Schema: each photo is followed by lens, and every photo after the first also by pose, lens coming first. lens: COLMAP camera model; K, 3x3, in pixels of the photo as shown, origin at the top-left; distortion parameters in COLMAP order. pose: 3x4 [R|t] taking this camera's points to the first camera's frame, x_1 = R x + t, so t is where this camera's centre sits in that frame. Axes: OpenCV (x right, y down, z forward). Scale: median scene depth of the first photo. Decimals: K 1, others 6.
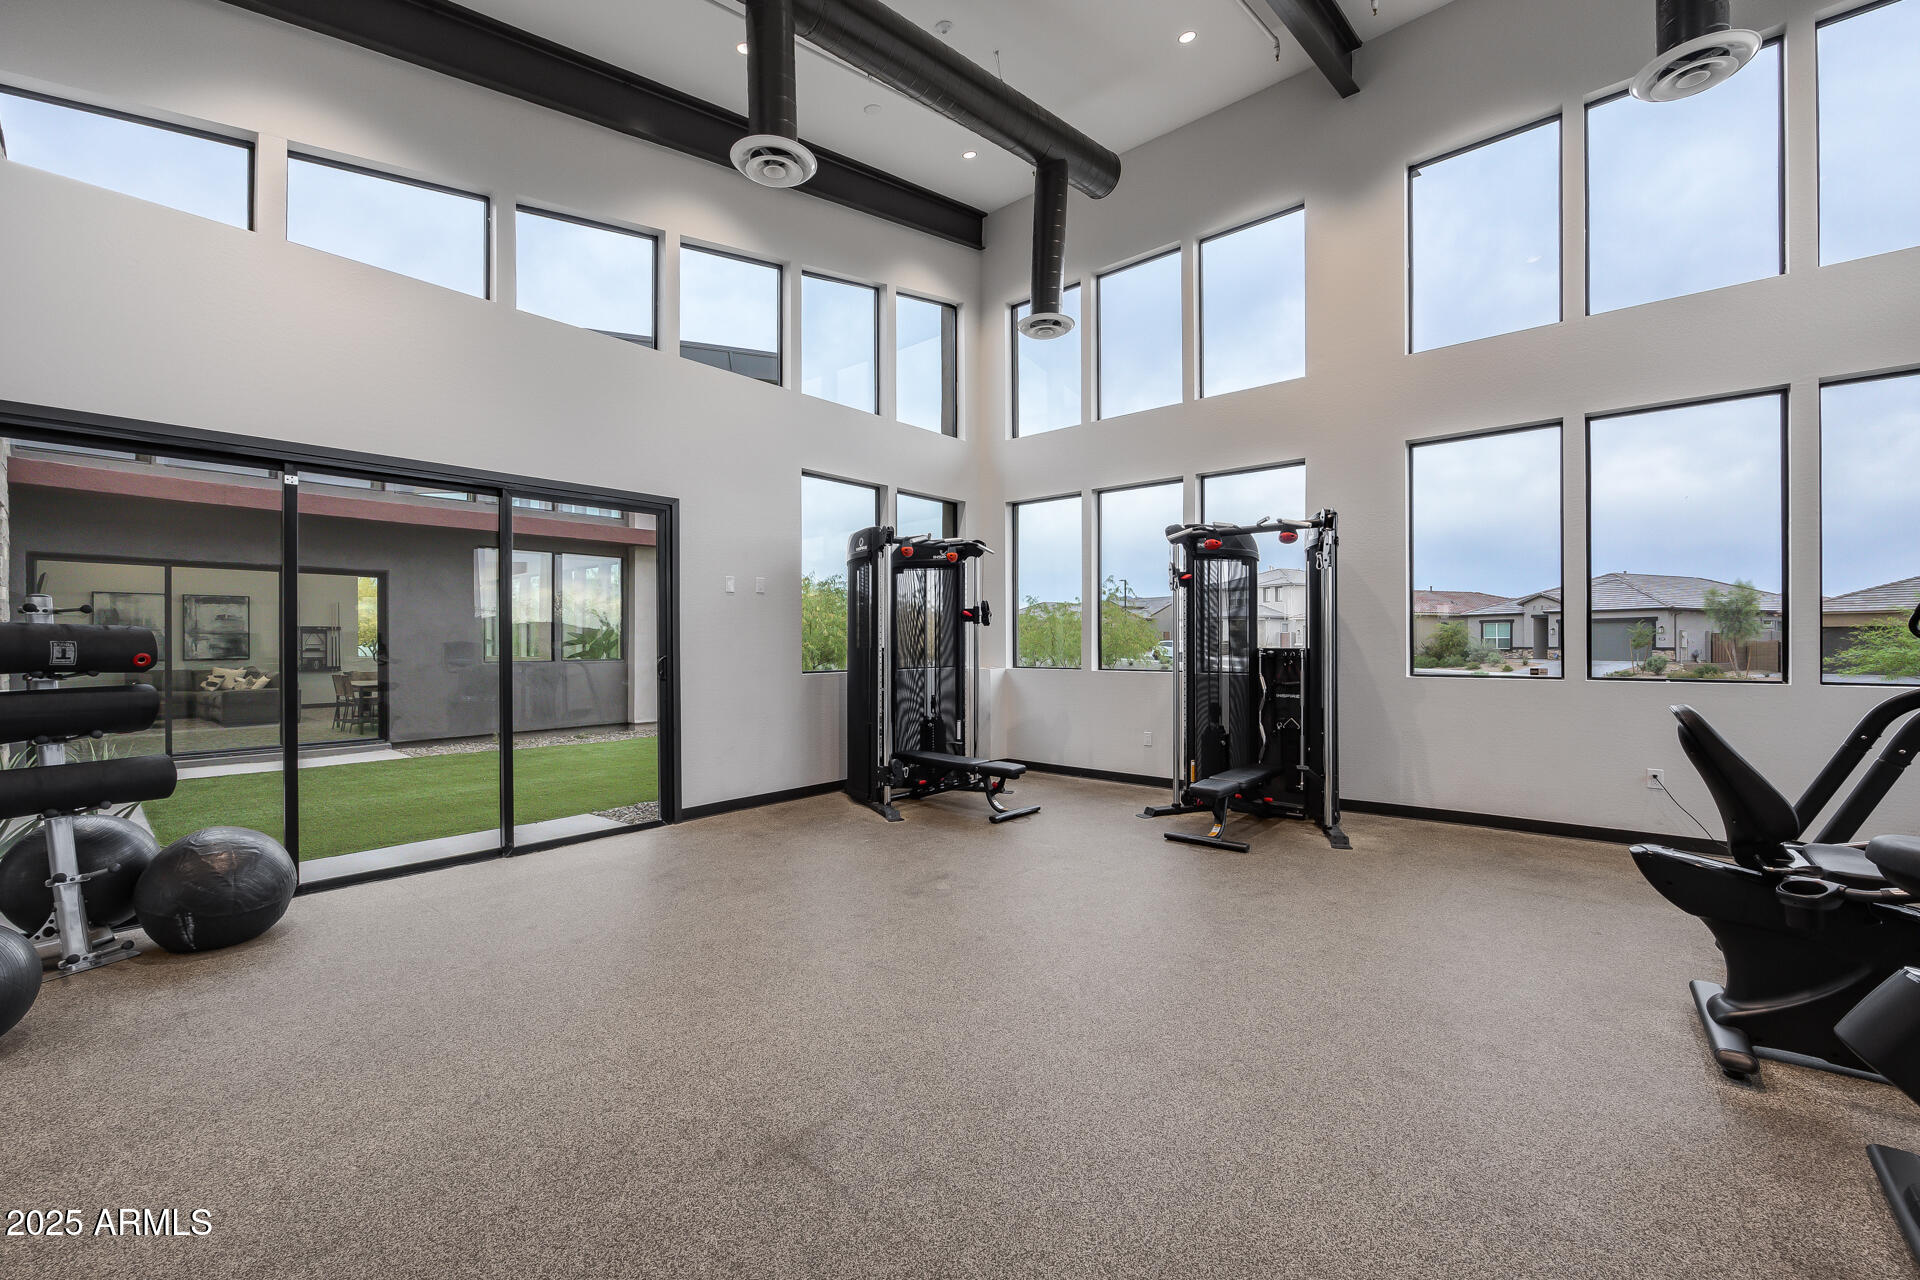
lens RADIAL K [[772.7, 0, 916.1], [0, 772.7, 642.2], [0, 0, 1]] dist [-0.004319, -0.000204]
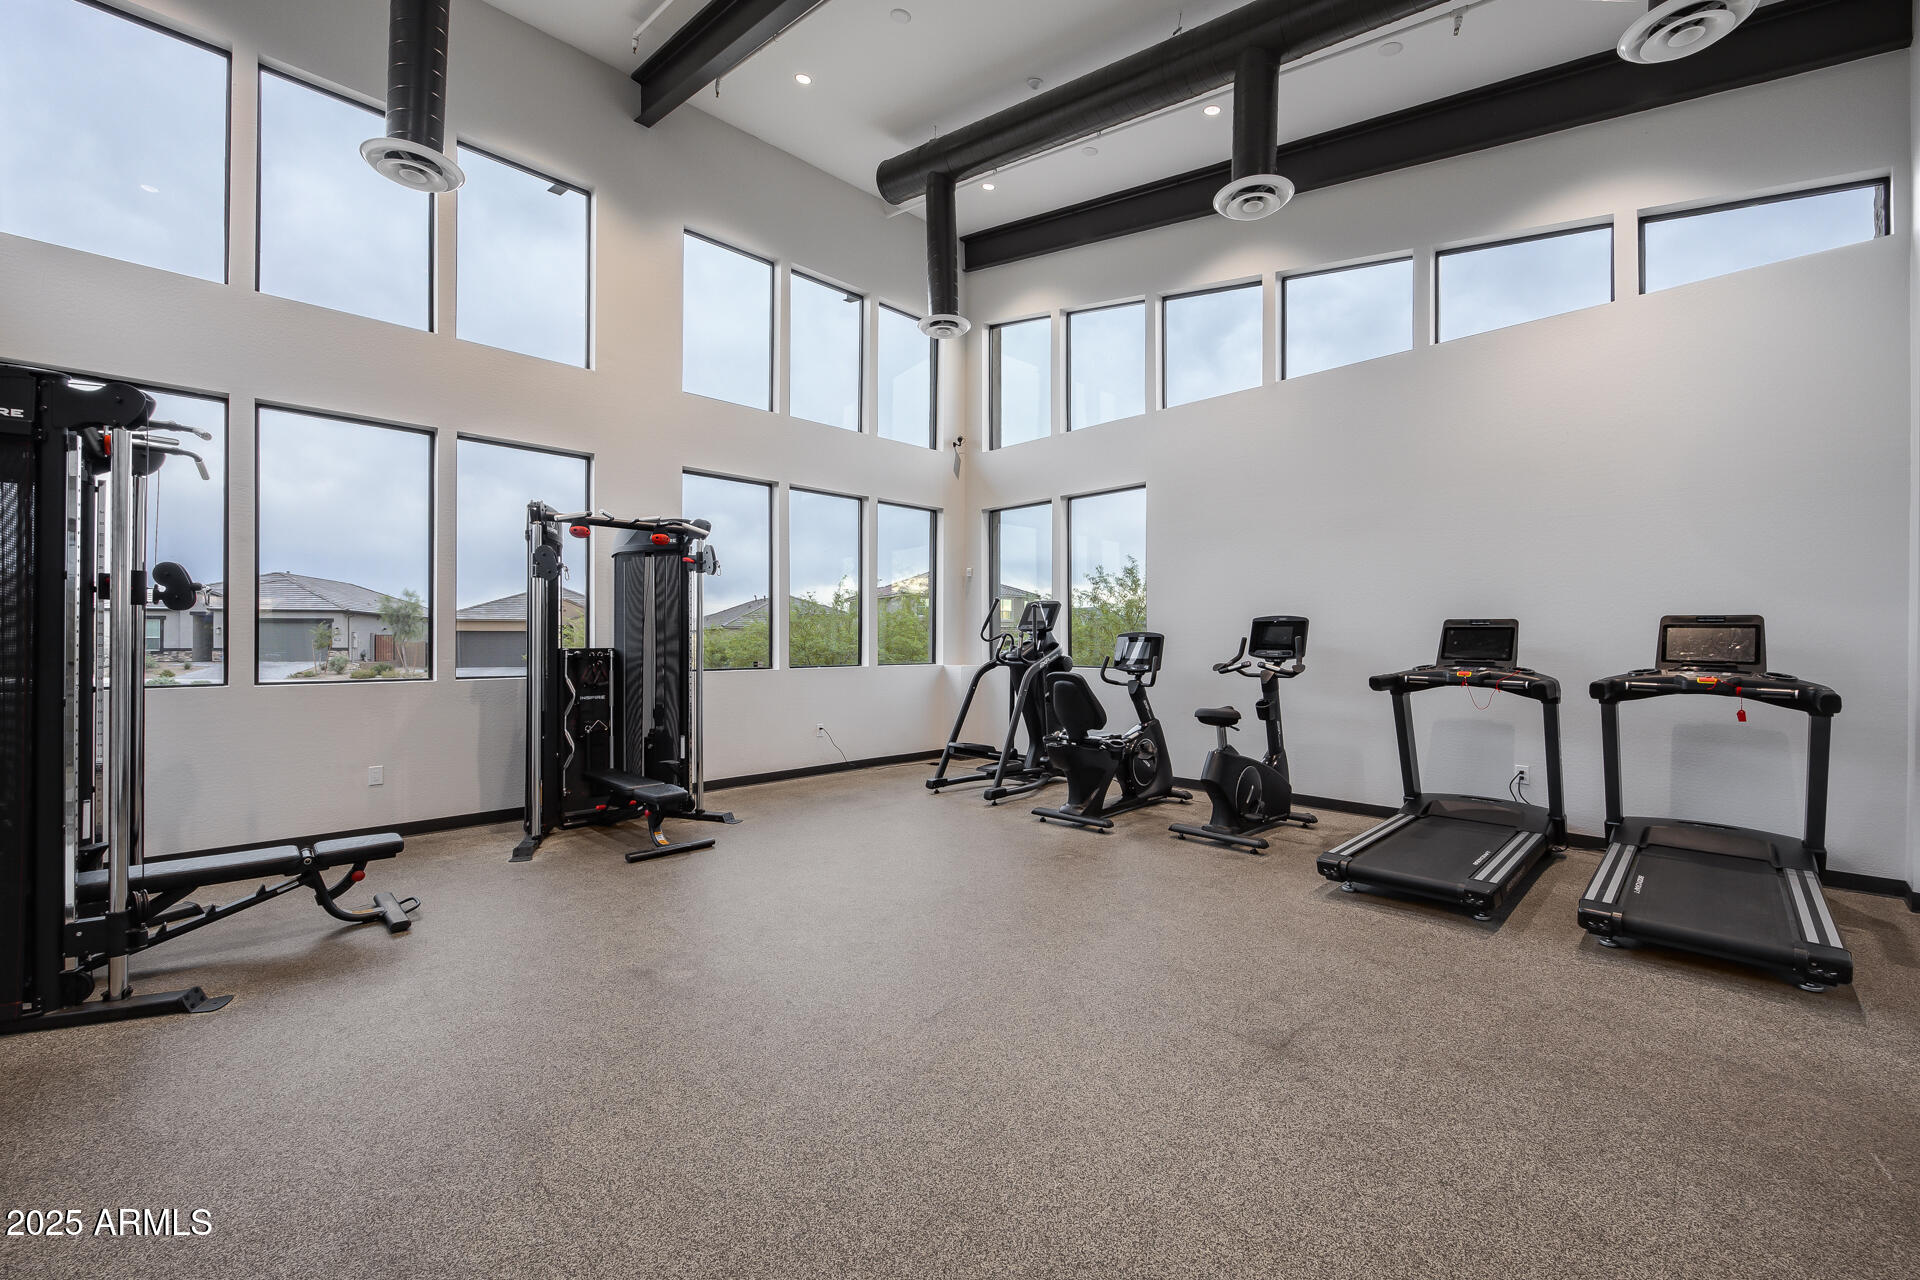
lens RADIAL K [[817.0, 0, 960.0], [0, 817.0, 640.0], [0, 0, 1]] dist [0.001426, 0.000322]
pose [[0.029981, 0.004644, 0.999540, -0.134954], [-0.000605, 0.999989, -0.004628, 0.000635], [-0.999550, -0.000466, 0.029984, 0.132412]]
